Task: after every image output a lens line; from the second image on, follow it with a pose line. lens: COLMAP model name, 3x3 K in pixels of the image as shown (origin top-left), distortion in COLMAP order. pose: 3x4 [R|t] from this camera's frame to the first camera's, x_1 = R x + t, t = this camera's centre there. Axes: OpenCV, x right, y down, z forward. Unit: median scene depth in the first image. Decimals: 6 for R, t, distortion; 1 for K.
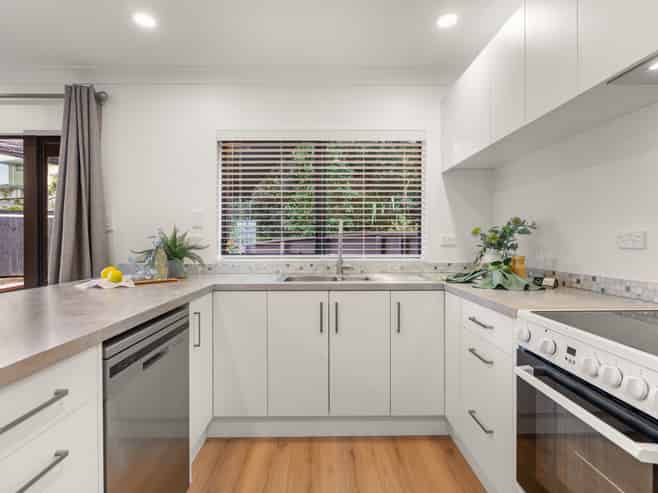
lens RADIAL K [[334.0, 0, 328.9], [0, 334.0, 239.5], [0, 0, 1]] dist [-0.000685, 0.000183]
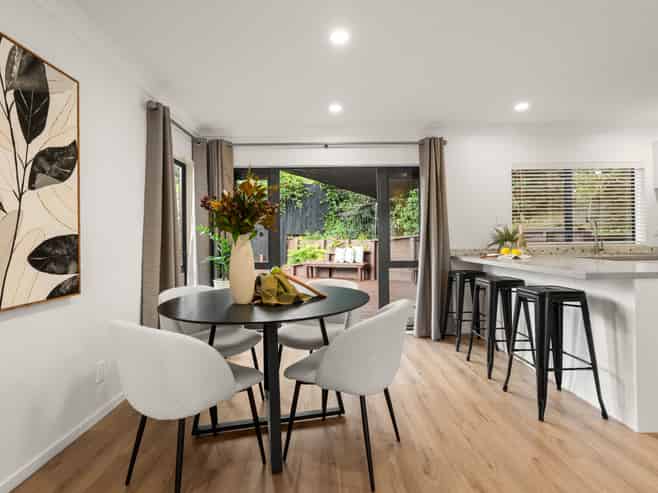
lens RADIAL K [[334.0, 0, 328.9], [0, 334.0, 239.5], [0, 0, 1]] dist [-0.000685, 0.000183]
pose [[0.999926, -0.011404, -0.004338, -1.211482], [0.011430, 0.999917, 0.005990, 0.012356], [0.004270, -0.006039, 0.999973, -0.586852]]
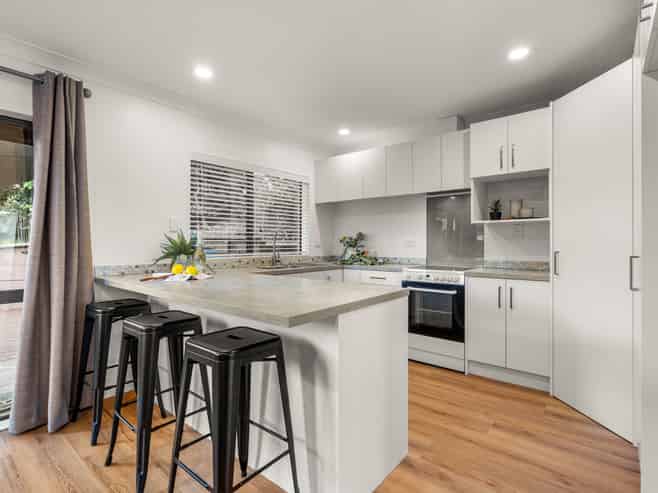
lens RADIAL K [[334.0, 0, 328.9], [0, 334.0, 239.5], [0, 0, 1]] dist [-0.000685, 0.000183]
pose [[0.643593, 0.009578, 0.765308, -0.947664], [-0.006528, 0.999954, -0.007025, -0.004312], [-0.765340, -0.000475, 0.643626, -0.160405]]
